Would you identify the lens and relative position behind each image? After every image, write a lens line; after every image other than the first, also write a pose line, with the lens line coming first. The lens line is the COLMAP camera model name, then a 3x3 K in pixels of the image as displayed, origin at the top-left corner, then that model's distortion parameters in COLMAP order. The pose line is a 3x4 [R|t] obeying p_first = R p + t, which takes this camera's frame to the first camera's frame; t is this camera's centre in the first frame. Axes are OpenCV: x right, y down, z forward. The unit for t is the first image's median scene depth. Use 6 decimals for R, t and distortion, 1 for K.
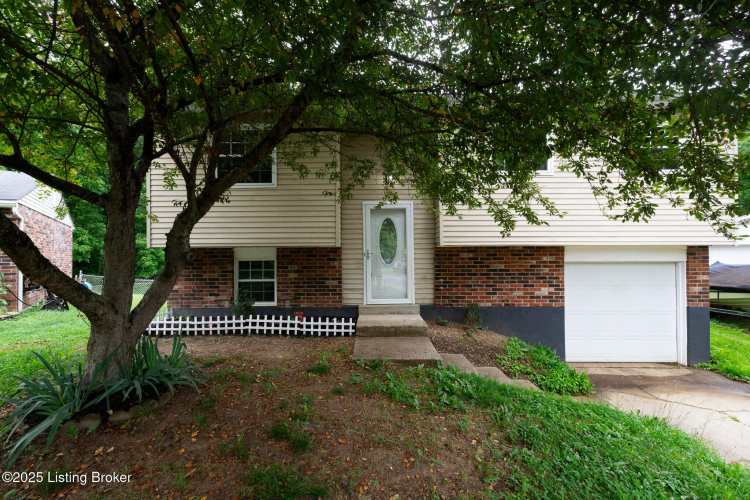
lens RADIAL K [[337.6, 0, 375.0], [0, 337.6, 250.0], [0, 0, 1]] dist [-0.002099, -0.000133]
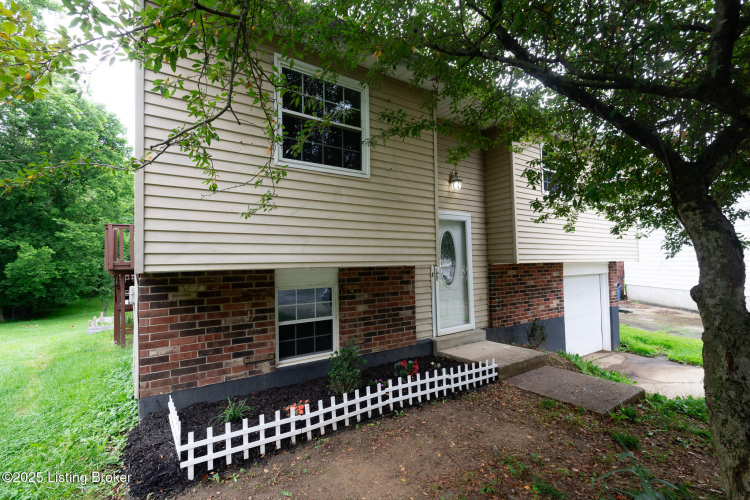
lens RADIAL K [[337.6, 0, 375.0], [0, 337.6, 250.0], [0, 0, 1]] dist [-0.002099, -0.000133]
pose [[0.828200, 0.014168, 0.560254, -0.608298], [0.006350, 0.999379, -0.034659, -0.018742], [-0.560397, 0.032263, 0.827595, 0.410808]]
